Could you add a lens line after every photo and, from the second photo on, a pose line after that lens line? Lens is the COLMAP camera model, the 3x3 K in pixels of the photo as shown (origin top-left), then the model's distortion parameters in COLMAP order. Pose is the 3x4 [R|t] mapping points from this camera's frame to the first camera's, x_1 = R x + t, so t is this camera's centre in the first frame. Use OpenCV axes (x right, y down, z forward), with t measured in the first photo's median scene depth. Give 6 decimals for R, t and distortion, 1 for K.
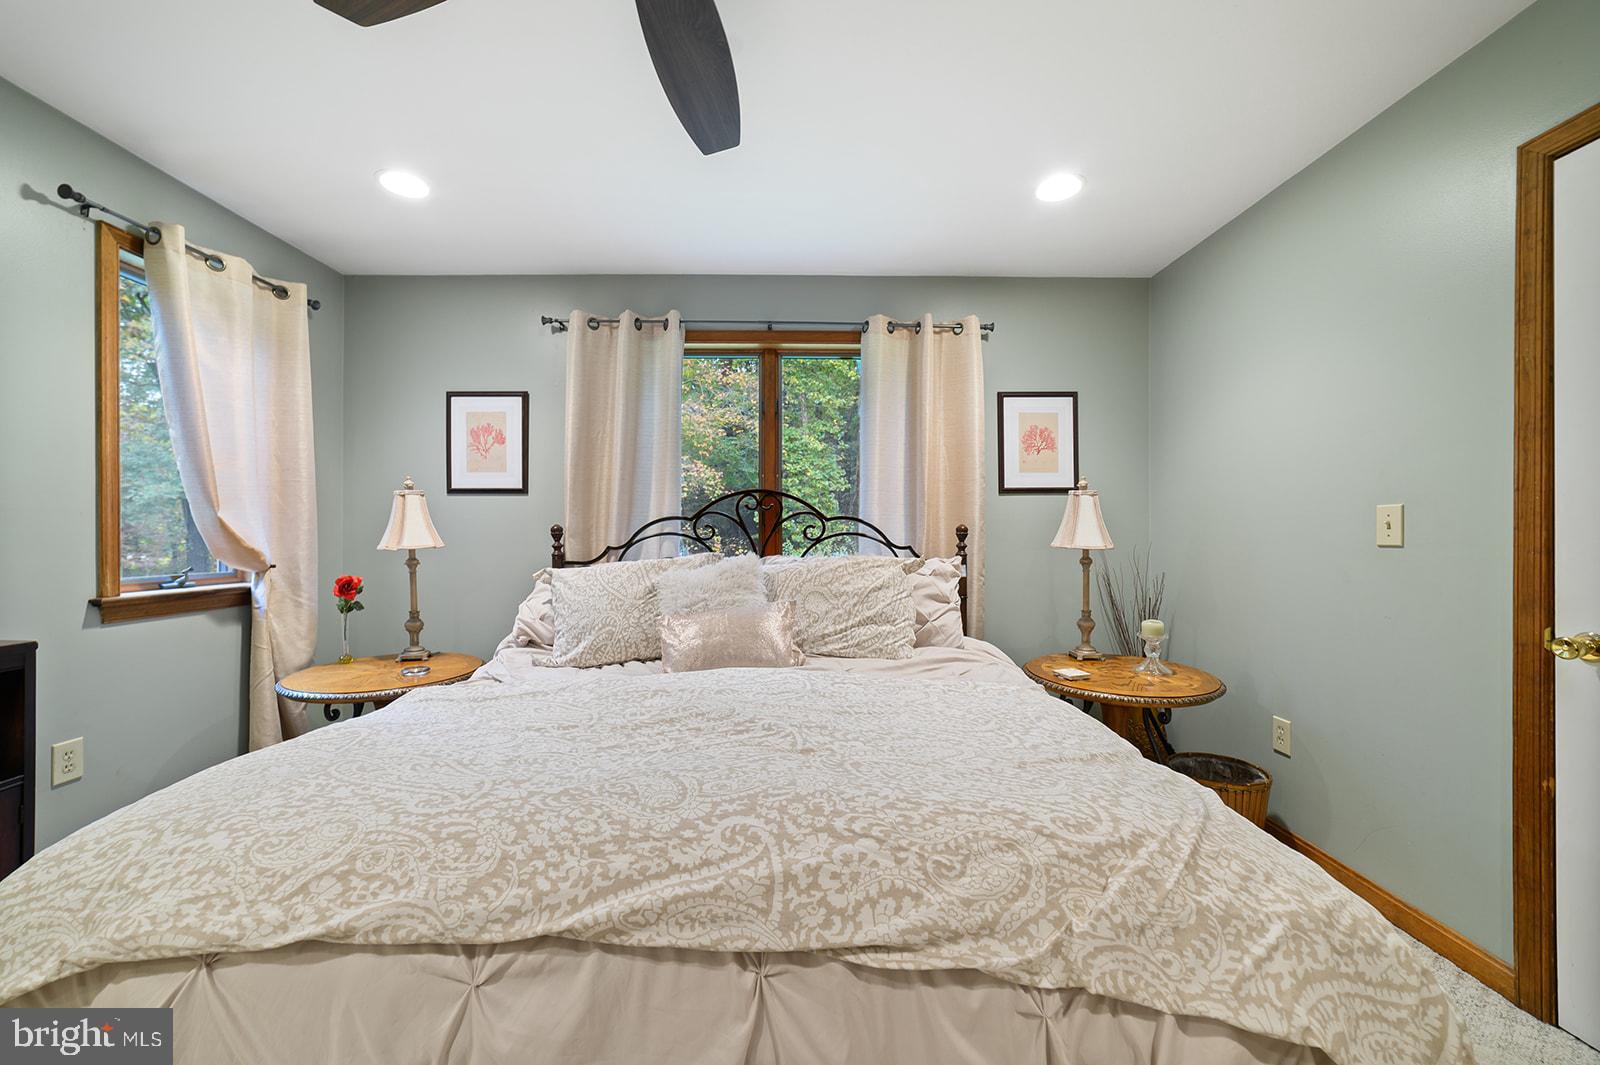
lens RADIAL K [[618.2, 0, 795.8], [0, 618.2, 527.7], [0, 0, 1]] dist [-0.022103, 0.004927]
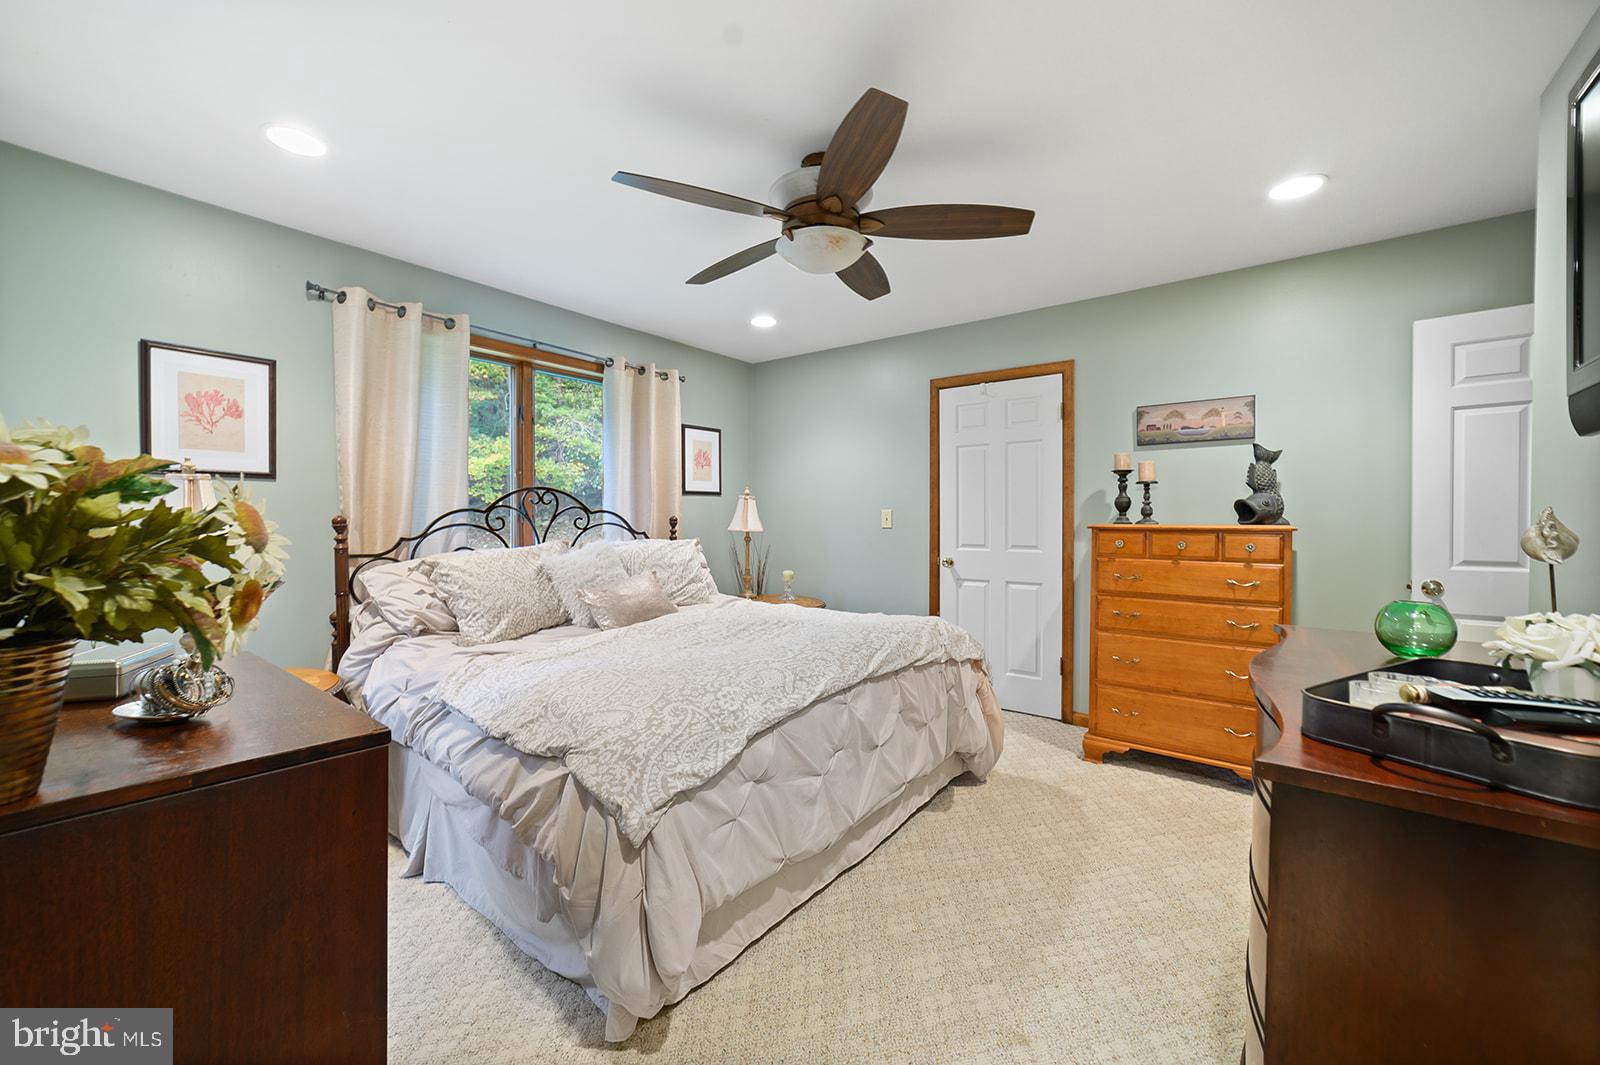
lens RADIAL K [[618.2, 0, 792.6], [0, 618.2, 531.1], [0, 0, 1]] dist [-0.022103, 0.004927]
pose [[0.616634, -0.016813, 0.787071, -0.765977], [-0.007198, 0.999610, 0.026993, -0.013225], [-0.787217, -0.022311, 0.616272, -0.115367]]
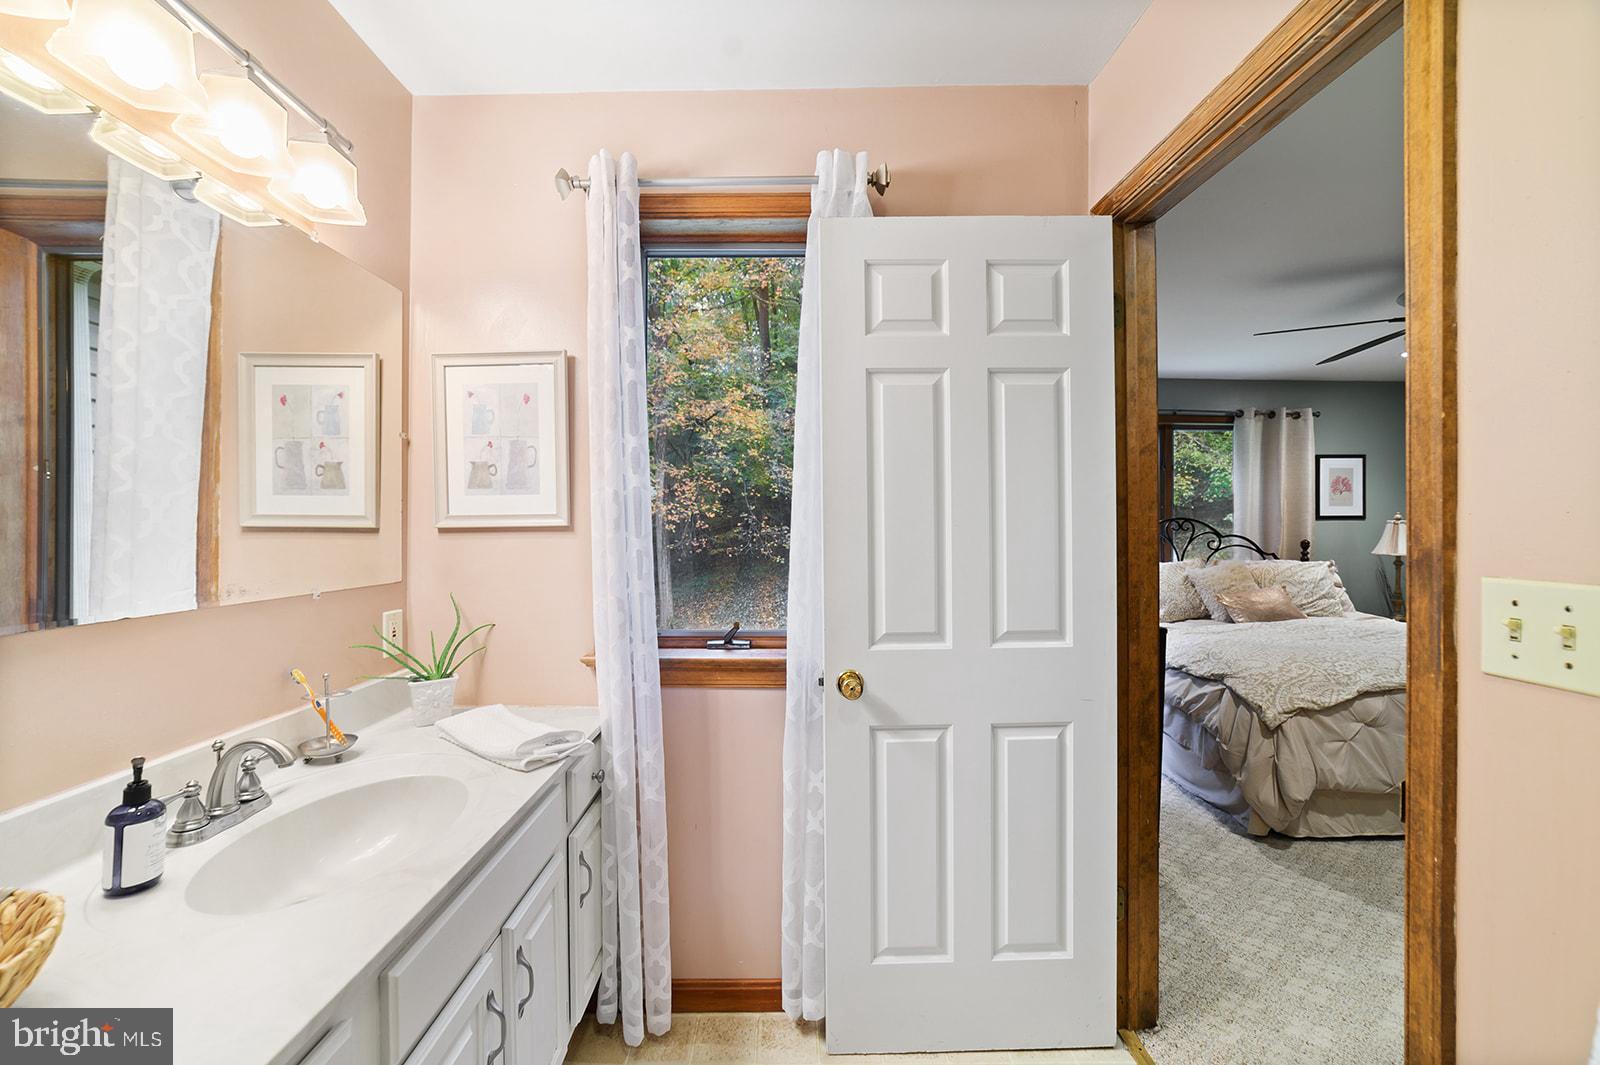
lens RADIAL K [[618.2, 0, 782.6], [0, 618.2, 531.3], [0, 0, 1]] dist [-0.022103, 0.004927]
pose [[0.999997, 0.002282, 0.001303, -1.208051], [-0.002299, 0.999906, 0.013498, -0.050621], [-0.001273, -0.013501, 0.999908, -0.643834]]
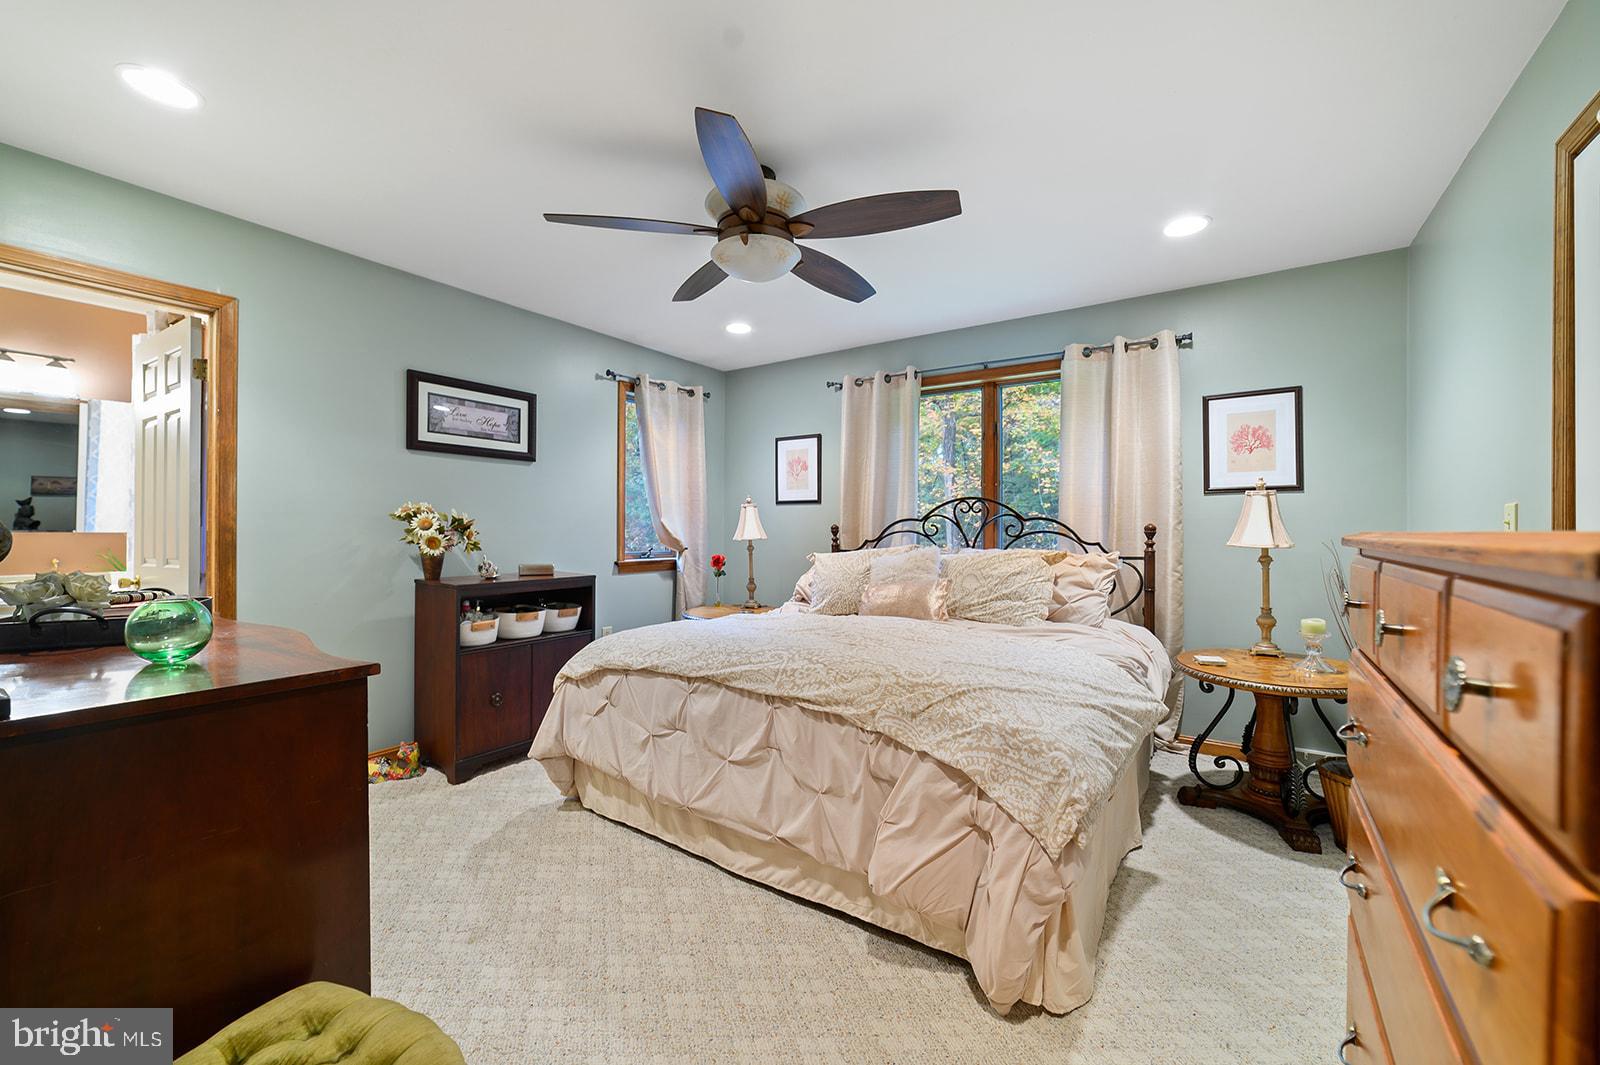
lens RADIAL K [[618.2, 0, 794.0], [0, 618.2, 531.1], [0, 0, 1]] dist [-0.022103, 0.004927]
pose [[0.820889, 0.004154, -0.571072, 0.413206], [0.002425, 0.999939, 0.010759, -0.005797], [0.571082, -0.010217, 0.820829, -0.291592]]
